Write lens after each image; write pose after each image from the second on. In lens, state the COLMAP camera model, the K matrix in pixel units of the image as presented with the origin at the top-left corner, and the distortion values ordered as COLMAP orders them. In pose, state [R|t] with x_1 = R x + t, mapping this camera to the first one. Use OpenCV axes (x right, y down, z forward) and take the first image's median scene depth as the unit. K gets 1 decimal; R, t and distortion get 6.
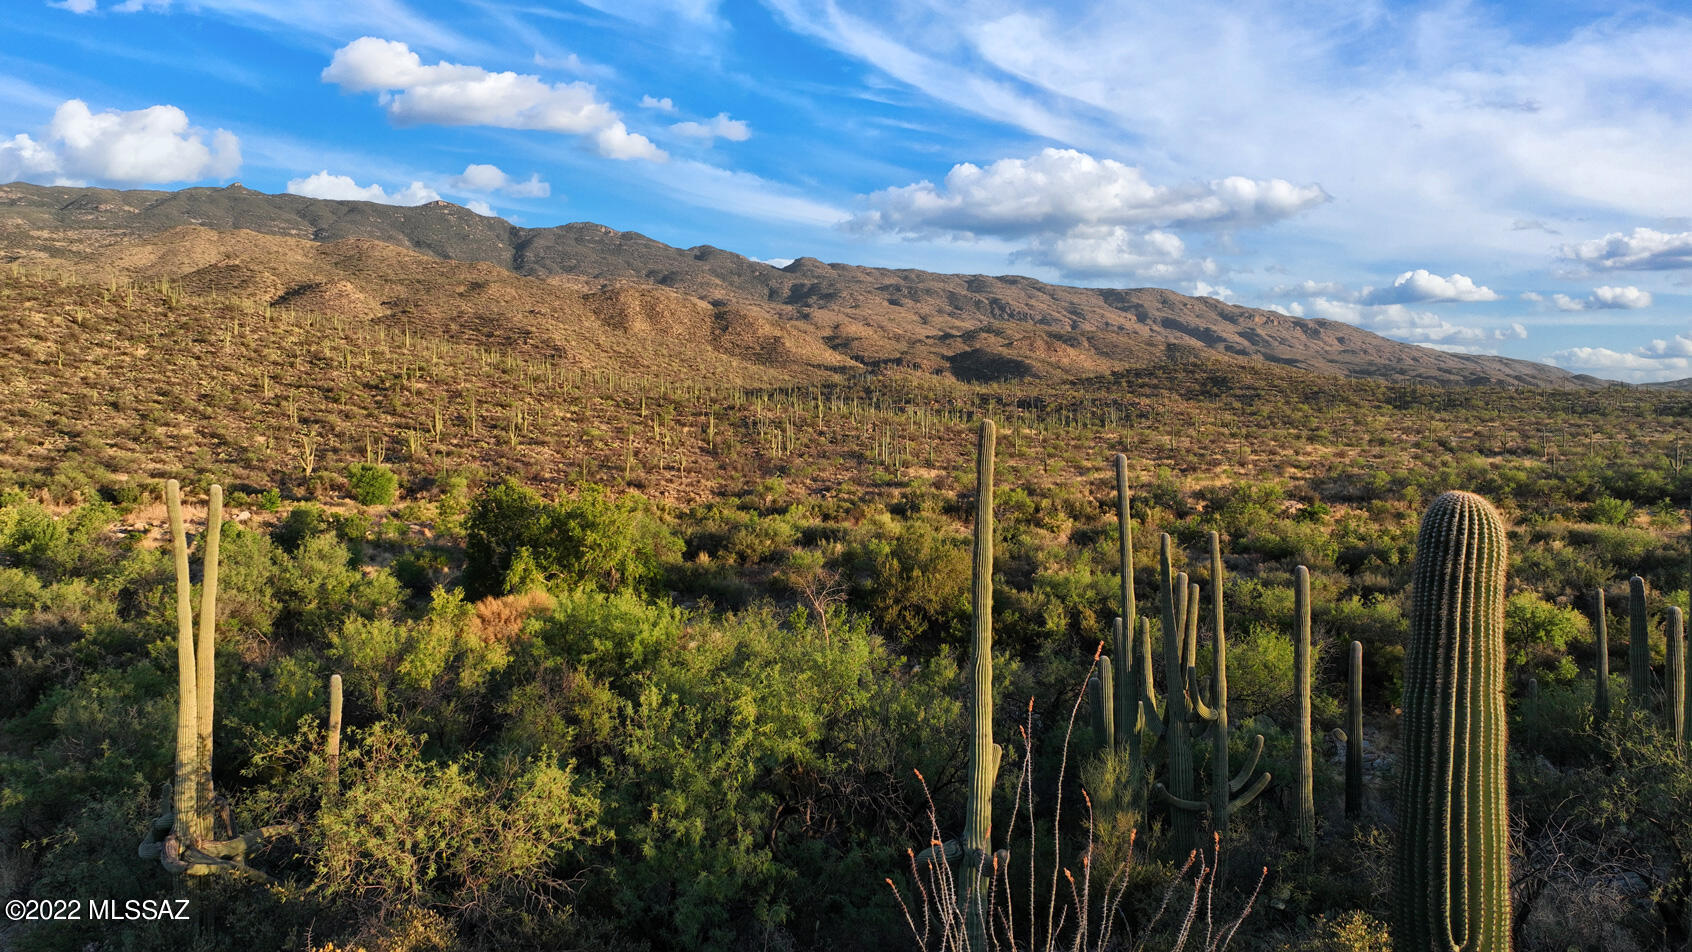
lens RADIAL K [[1184.2, 0, 846.9], [0, 1184.2, 475.3], [0, 0, 1]] dist [-0.004599, 0.021526]
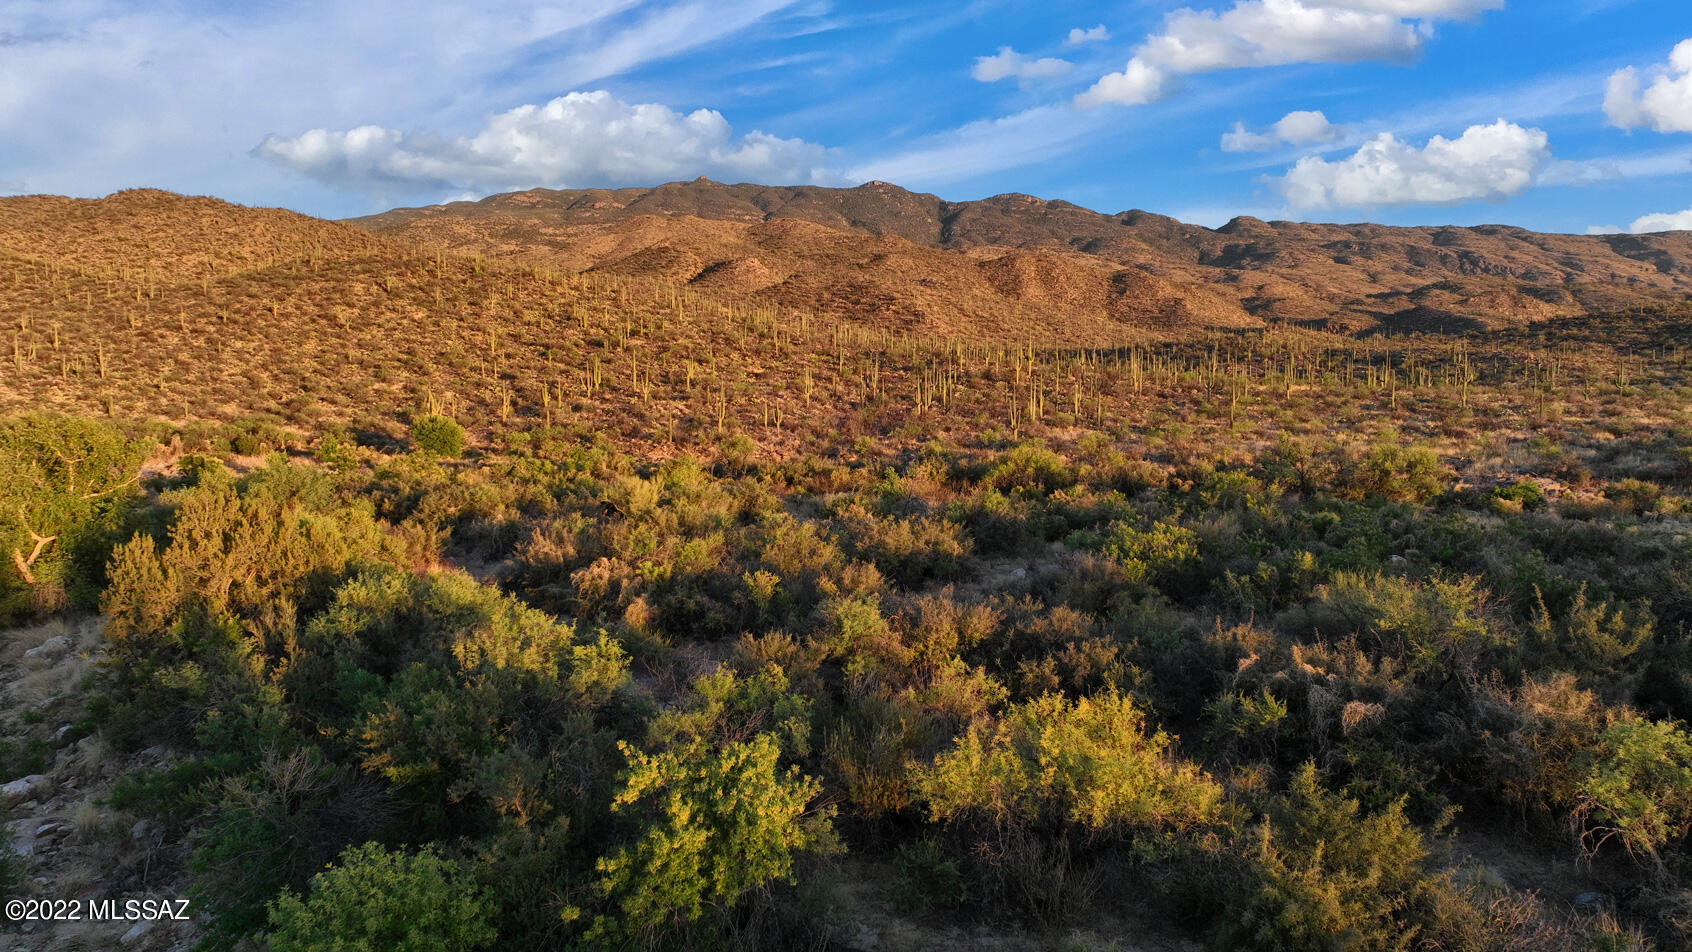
lens RADIAL K [[1184.2, 0, 839.4], [0, 1184.2, 485.9], [0, 0, 1]] dist [-0.004599, 0.021526]
pose [[0.936618, 0.026807, -0.349325, 0.130023], [-0.014791, 0.999205, 0.037020, 0.003949], [0.350040, -0.029507, 0.936270, 0.128321]]
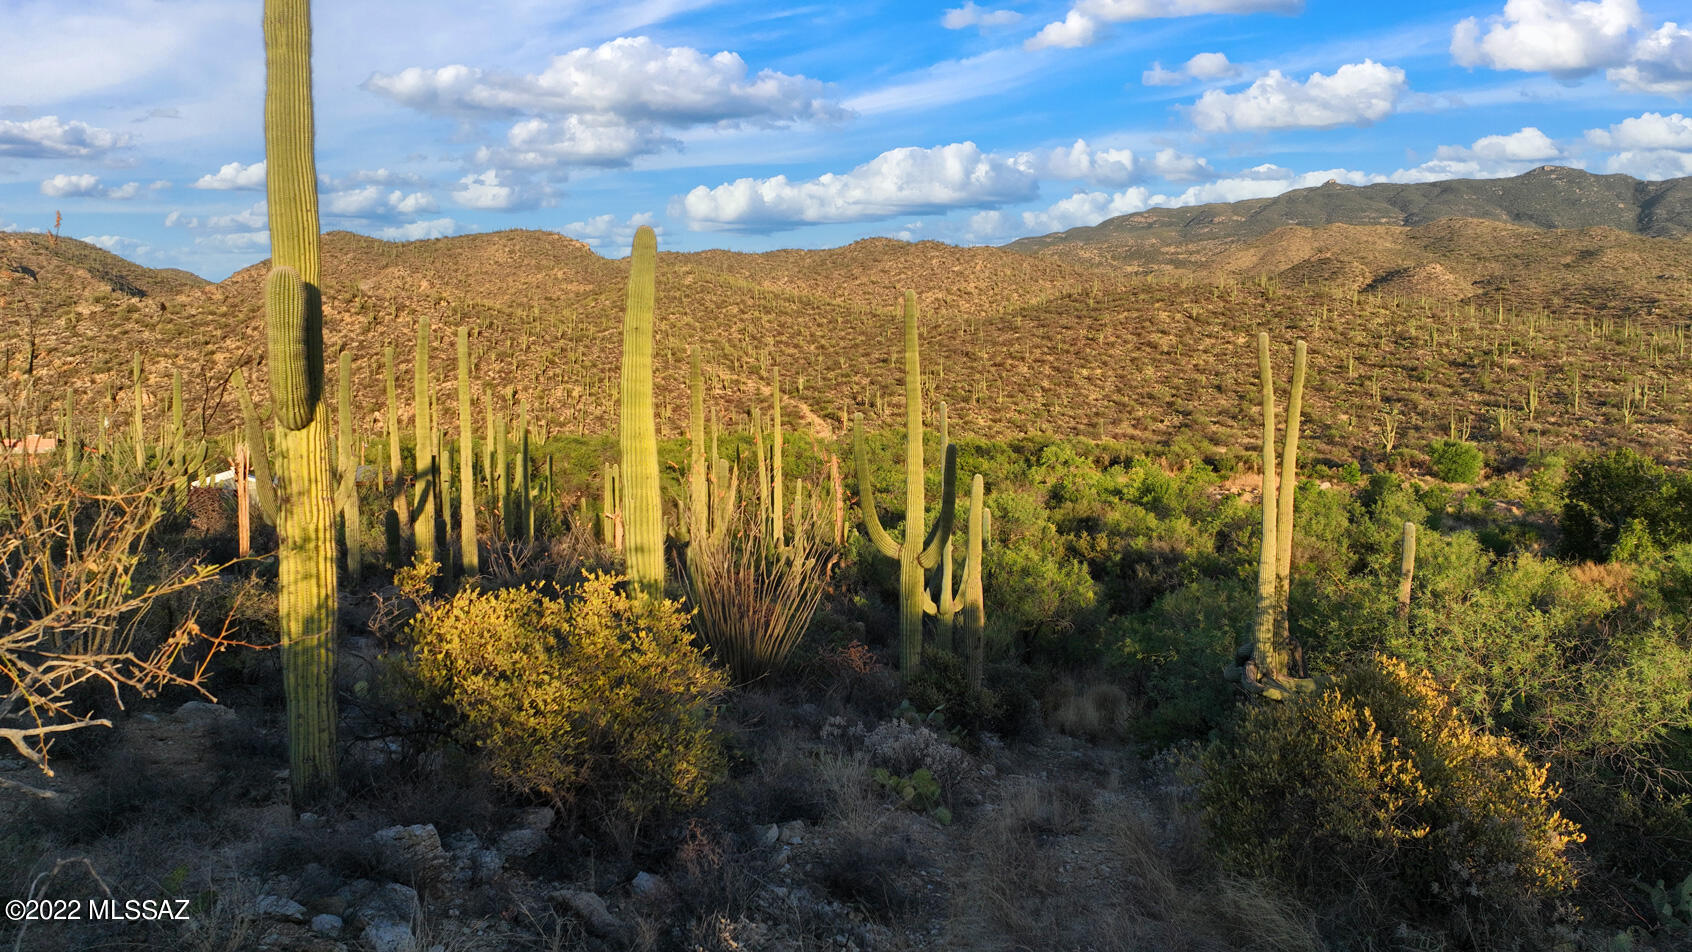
lens RADIAL K [[1184.2, 0, 848.1], [0, 1184.2, 478.7], [0, 0, 1]] dist [-0.004599, 0.021526]
pose [[0.656086, 0.039342, -0.753660, -0.000099], [-0.029510, 0.999214, 0.026471, 0.006155], [0.754109, 0.004873, 0.656731, 0.000511]]
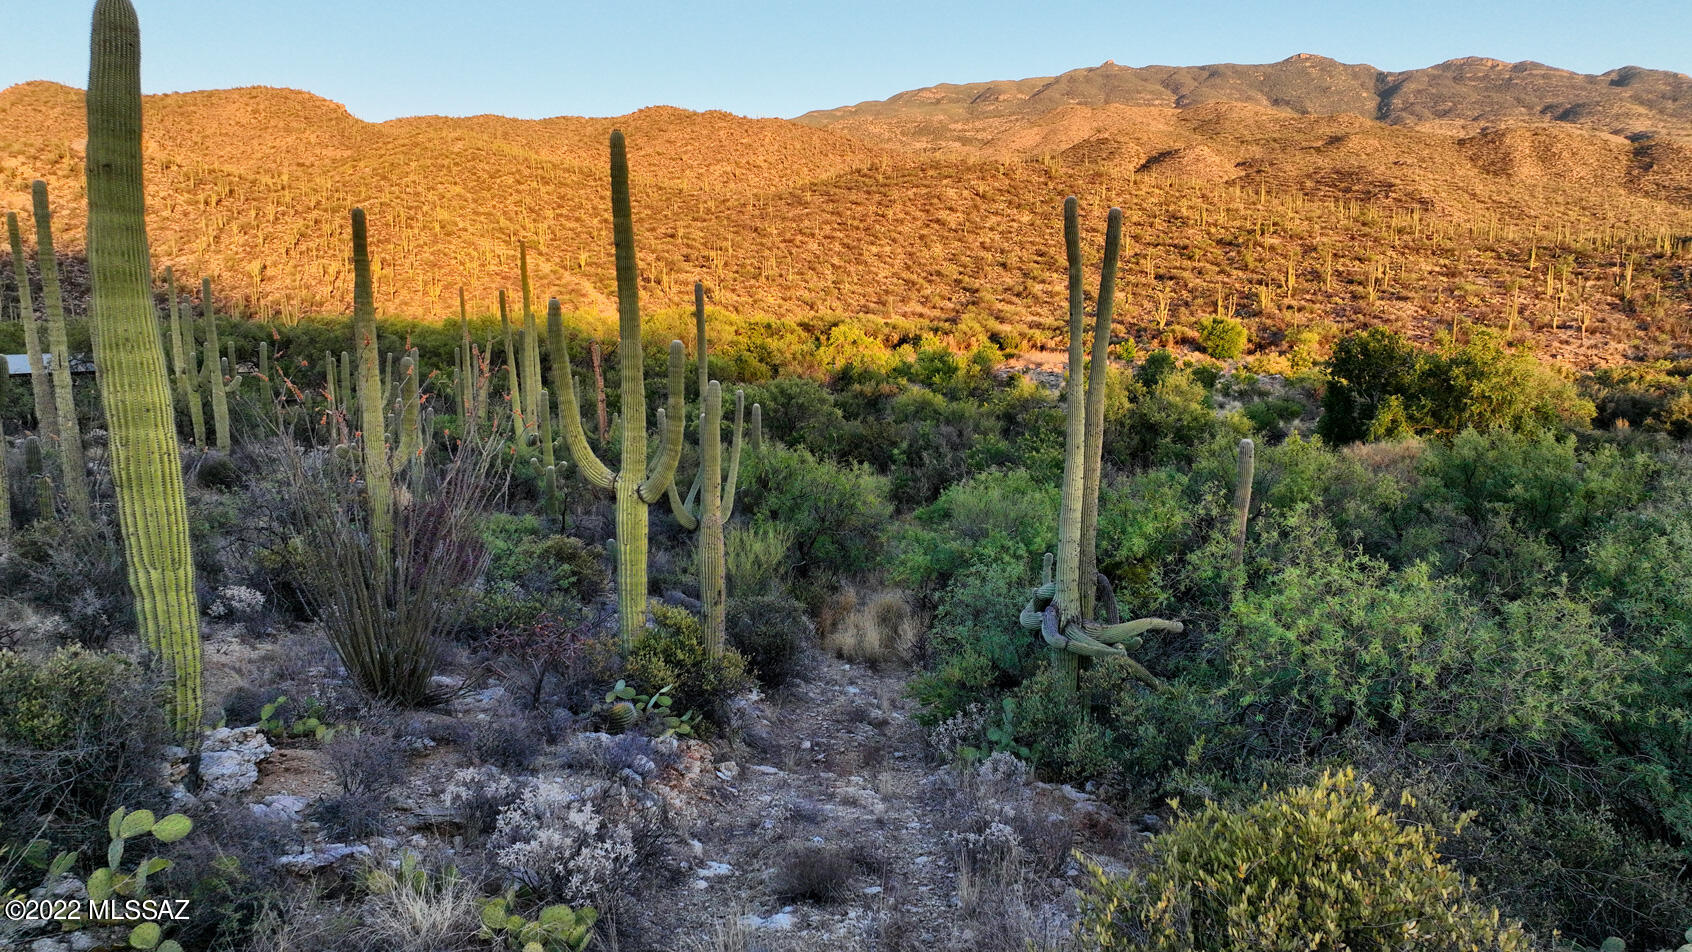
lens RADIAL K [[1184.2, 0, 848.9], [0, 1184.2, 472.7], [0, 0, 1]] dist [-0.004599, 0.021526]
pose [[0.777200, 0.092837, -0.622367, -0.007554], [-0.023299, 0.992624, 0.118972, 0.005302], [0.628822, -0.077965, 0.773631, 0.011760]]
